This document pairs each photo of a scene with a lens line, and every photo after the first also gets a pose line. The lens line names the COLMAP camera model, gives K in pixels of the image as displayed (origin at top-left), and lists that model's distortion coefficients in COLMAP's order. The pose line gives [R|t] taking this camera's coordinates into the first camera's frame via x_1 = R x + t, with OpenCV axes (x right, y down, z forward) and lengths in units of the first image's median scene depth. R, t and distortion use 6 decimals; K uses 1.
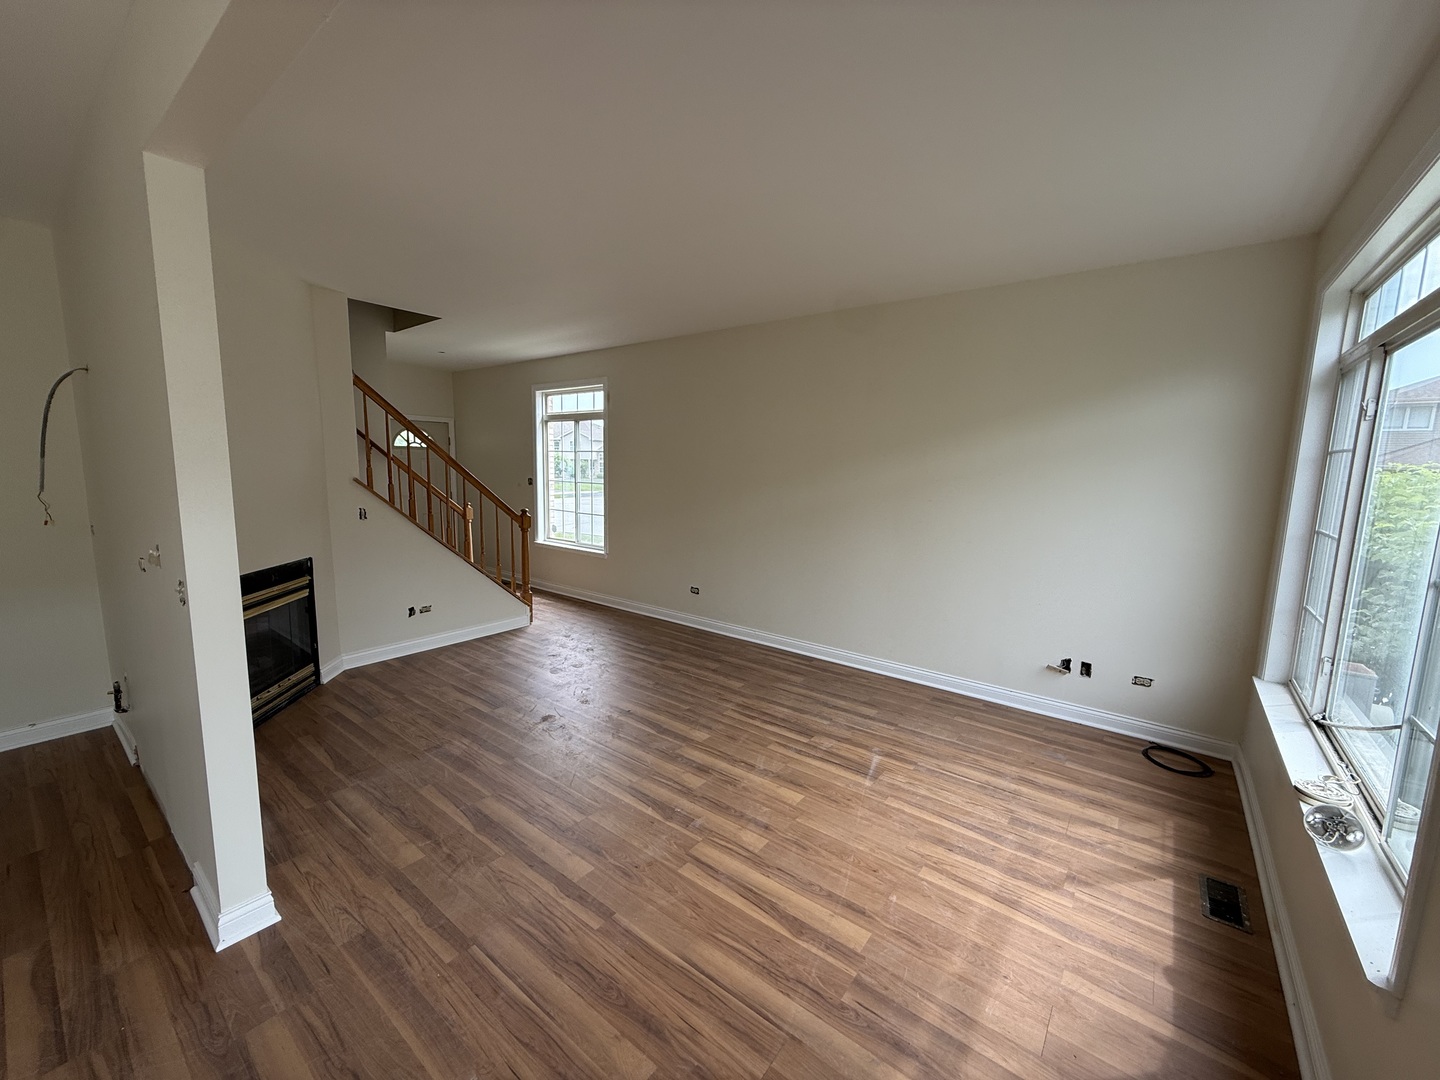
lens RADIAL K [[574.1, 0, 717.0], [0, 574.1, 540.7], [0, 0, 1]] dist [-0.000743, 0.000695]
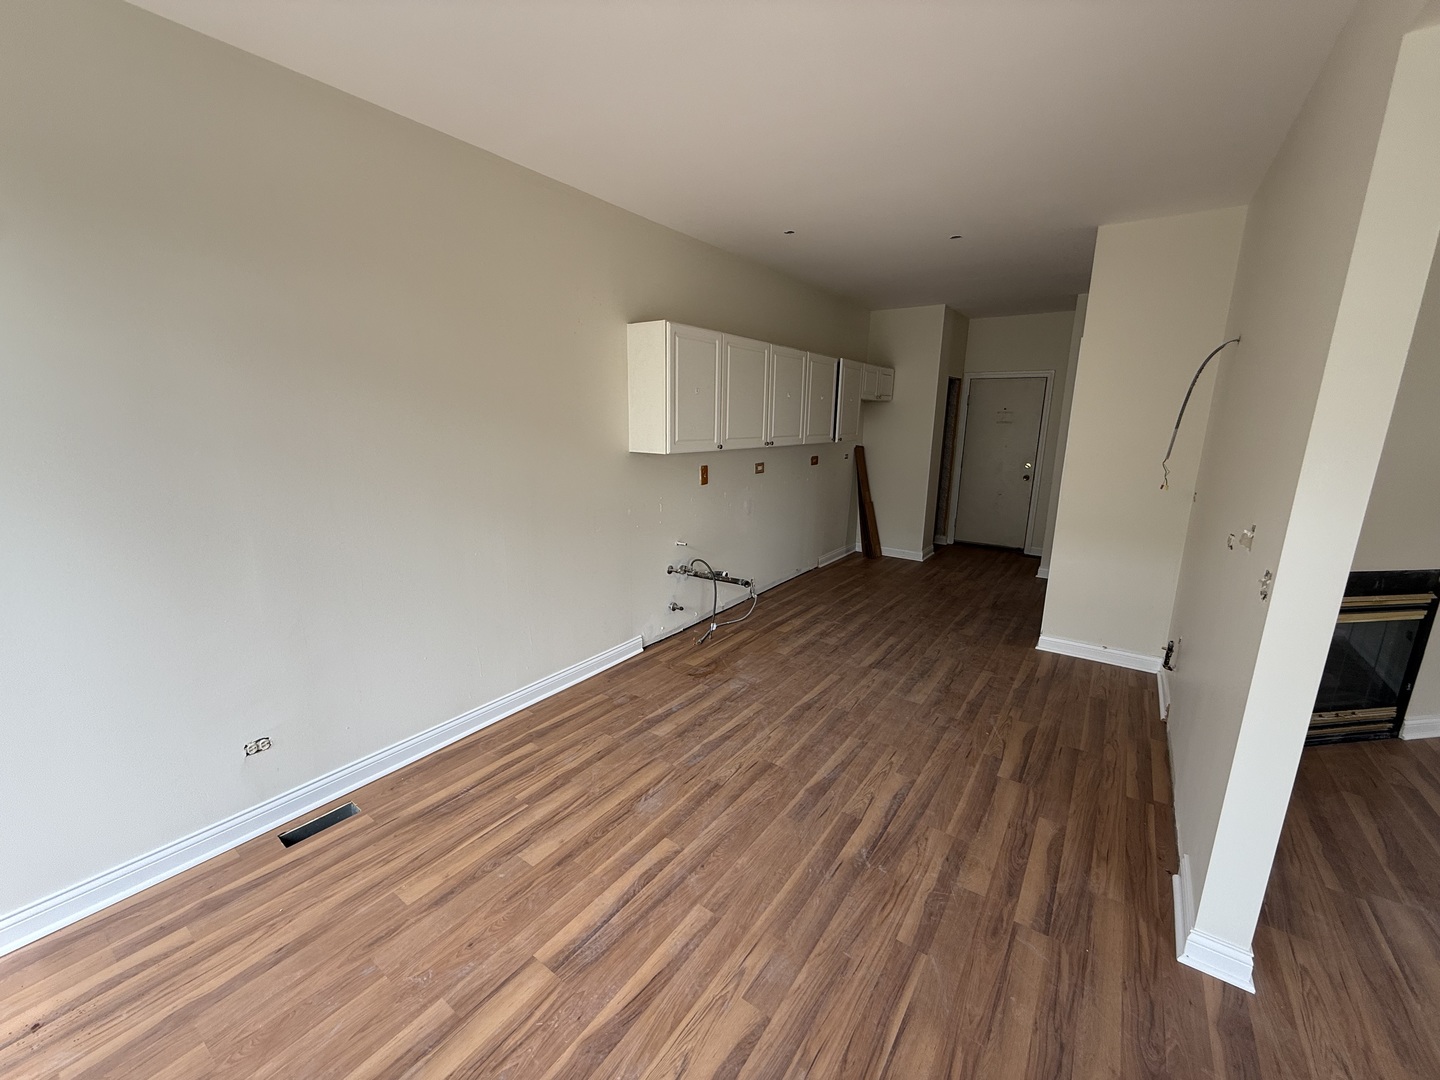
lens RADIAL K [[574.1, 0, 714.8], [0, 574.1, 540.0], [0, 0, 1]] dist [-0.000743, 0.000695]
pose [[0.045189, 0.193093, -0.980139, -0.081521], [-0.145273, 0.971982, 0.184788, -0.009720], [0.988359, 0.134037, 0.071974, 0.063611]]
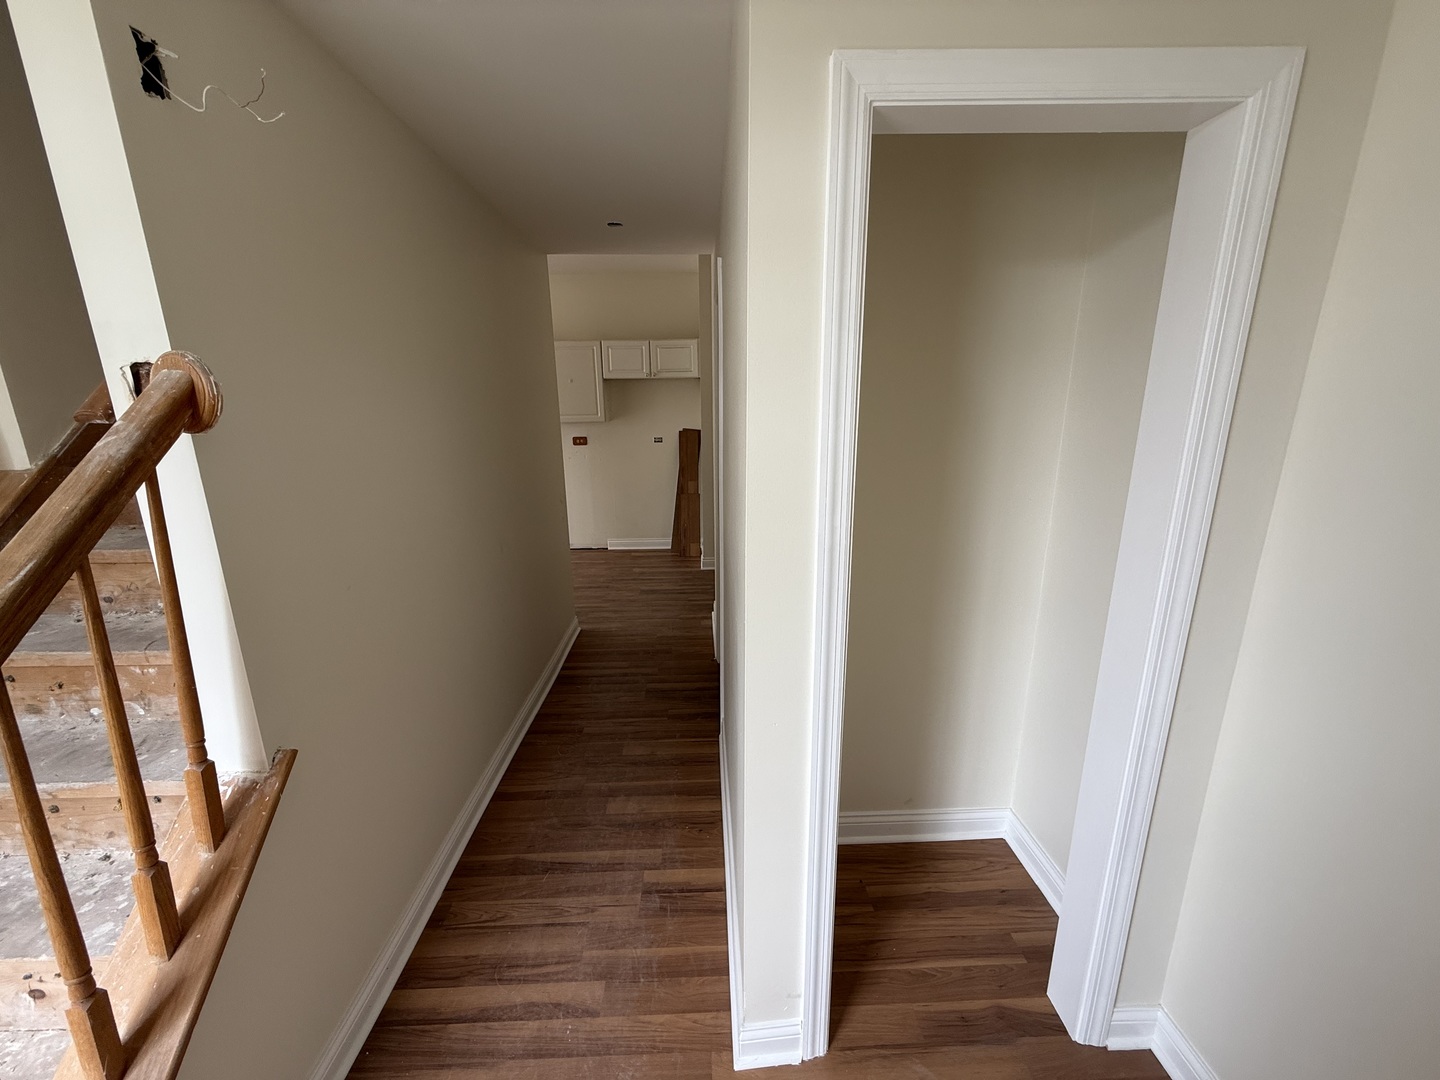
lens RADIAL K [[574.1, 0, 710.6], [0, 574.1, 541.1], [0, 0, 1]] dist [-0.000743, 0.000695]
pose [[-0.772814, 0.143842, -0.618116, -1.189894], [-0.087992, 0.940281, 0.328828, -0.362370], [0.628503, 0.308513, -0.714006, 2.542400]]
